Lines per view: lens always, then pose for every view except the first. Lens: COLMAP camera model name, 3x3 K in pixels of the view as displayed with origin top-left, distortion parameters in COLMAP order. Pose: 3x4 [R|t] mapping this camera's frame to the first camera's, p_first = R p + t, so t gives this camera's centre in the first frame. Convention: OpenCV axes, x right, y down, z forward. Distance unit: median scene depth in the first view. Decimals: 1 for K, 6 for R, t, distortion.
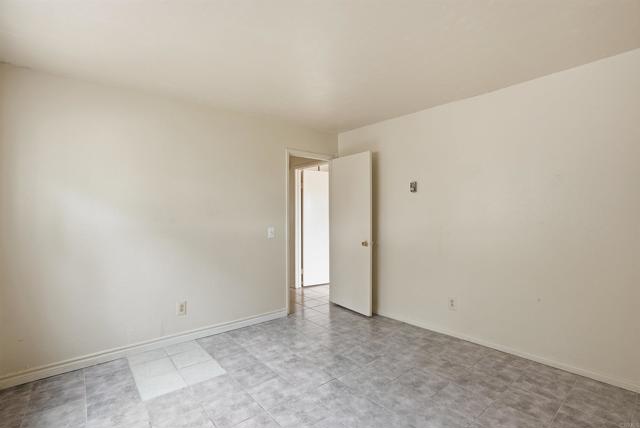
lens RADIAL K [[300.8, 0, 319.7], [0, 300.8, 213.3], [0, 0, 1]] dist [-0.000456, -0.000061]
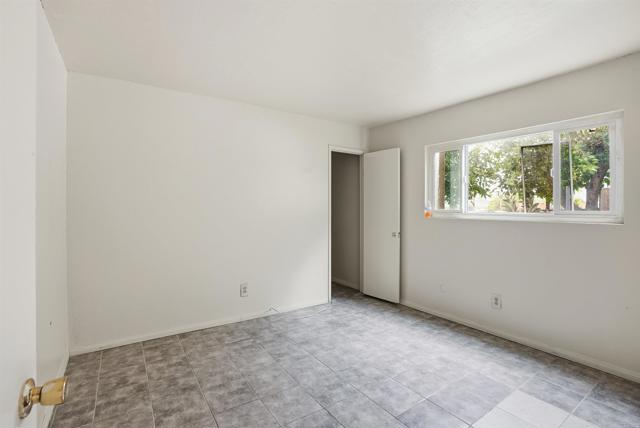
lens RADIAL K [[300.8, 0, 320.1], [0, 300.8, 210.4], [0, 0, 1]] dist [-0.000456, -0.000061]
pose [[-0.995121, 0.000940, 0.098659, -0.020267], [0.001893, 0.999952, 0.009576, 0.002291], [-0.098646, 0.009716, -0.995075, 1.967576]]
